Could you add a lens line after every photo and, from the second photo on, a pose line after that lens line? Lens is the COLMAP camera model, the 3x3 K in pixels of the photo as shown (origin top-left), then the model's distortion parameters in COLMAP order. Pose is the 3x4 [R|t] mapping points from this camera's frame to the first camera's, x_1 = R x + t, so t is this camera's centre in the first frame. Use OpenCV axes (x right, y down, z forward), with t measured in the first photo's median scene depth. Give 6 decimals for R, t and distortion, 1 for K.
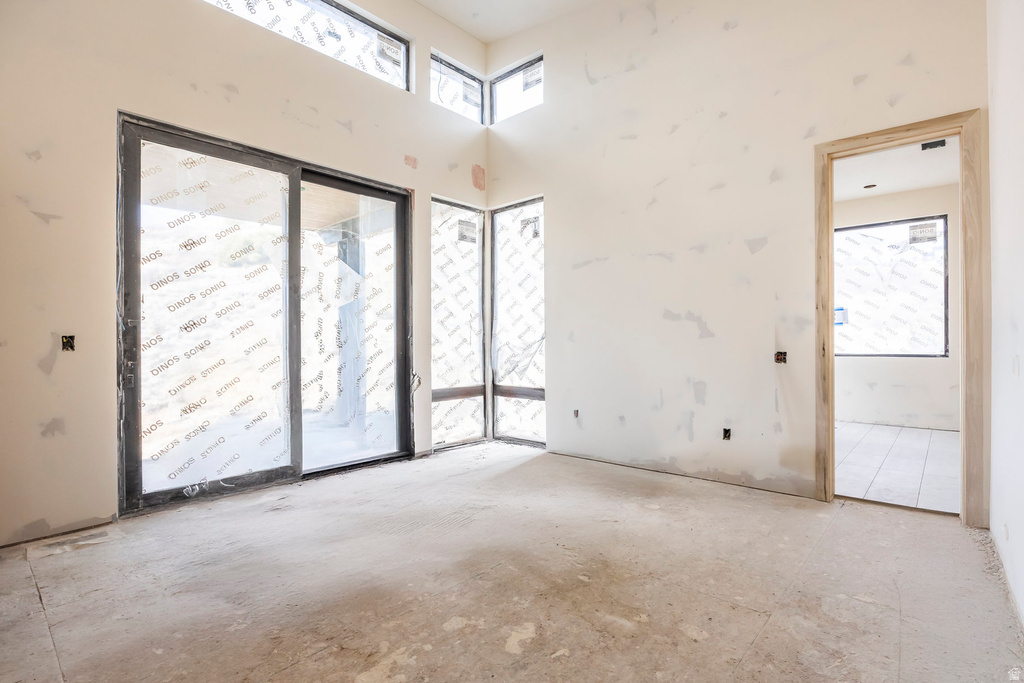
lens RADIAL K [[519.7, 0, 509.1], [0, 519.7, 341.9], [0, 0, 1]] dist [-0.006414, -0.000334]
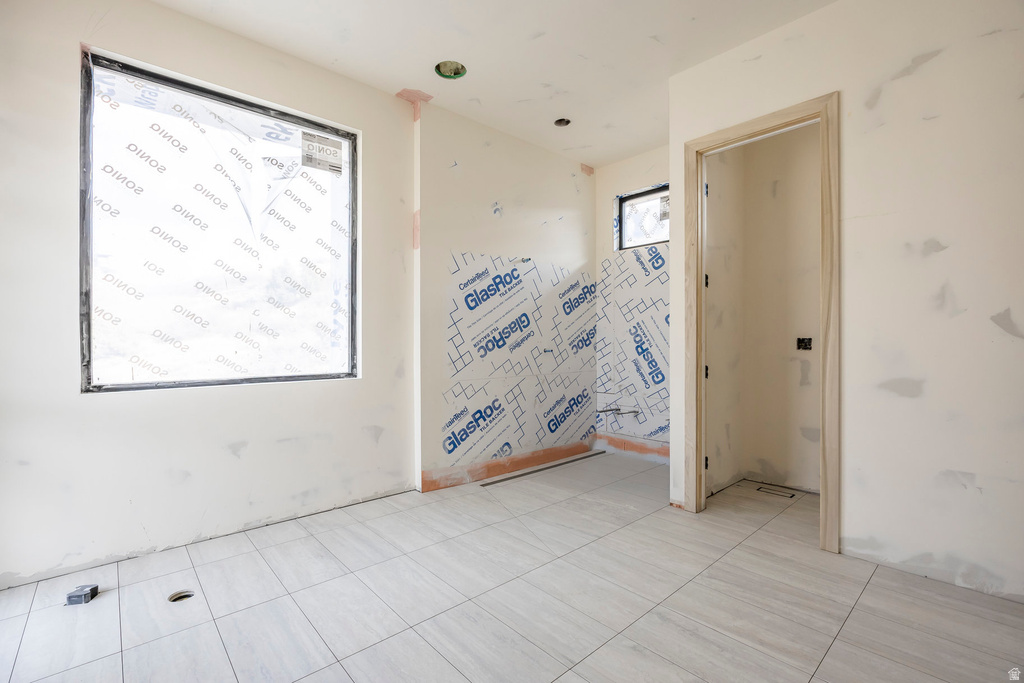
lens RADIAL K [[453.1, 0, 513.3], [0, 453.1, 342.4], [0, 0, 1]] dist [-0.000722, 0.000025]
pose [[0.129982, 0.004900, 0.991504, 0.354283], [0.000341, 0.999988, -0.004986, -0.007066], [-0.991516, 0.000986, 0.129979, 0.743565]]
